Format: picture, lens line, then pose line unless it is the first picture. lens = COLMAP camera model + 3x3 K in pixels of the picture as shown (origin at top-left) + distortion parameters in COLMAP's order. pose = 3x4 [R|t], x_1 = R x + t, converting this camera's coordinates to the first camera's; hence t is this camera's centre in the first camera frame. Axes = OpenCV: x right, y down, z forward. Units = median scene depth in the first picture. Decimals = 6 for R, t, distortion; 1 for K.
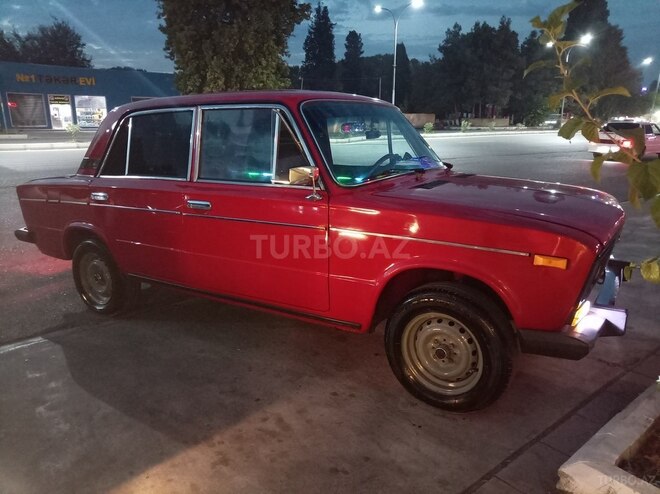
lens RADIAL K [[477.5, 0, 335.7], [0, 477.5, 255.9], [0, 0, 1]] dist [-0.006009, -0.000976]
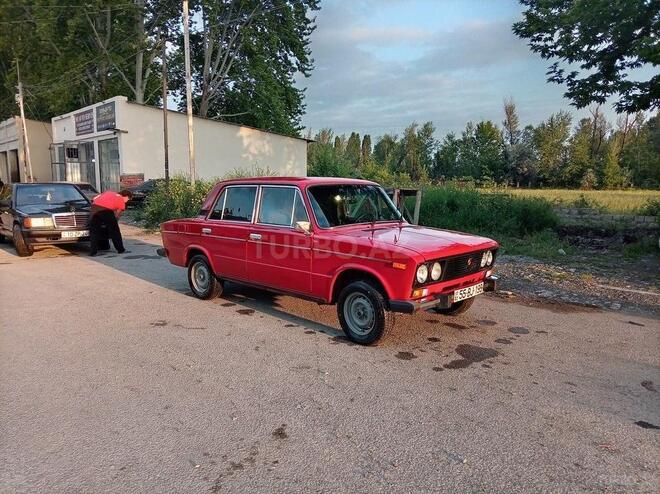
lens RADIAL K [[477.5, 0, 335.7], [0, 477.5, 255.9], [0, 0, 1]] dist [-0.006009, -0.000976]
pose [[0.979335, 0.050094, -0.195941, 0.393735], [-0.071650, 0.991939, -0.104518, 0.143210], [0.189126, 0.116398, 0.975030, -0.763984]]
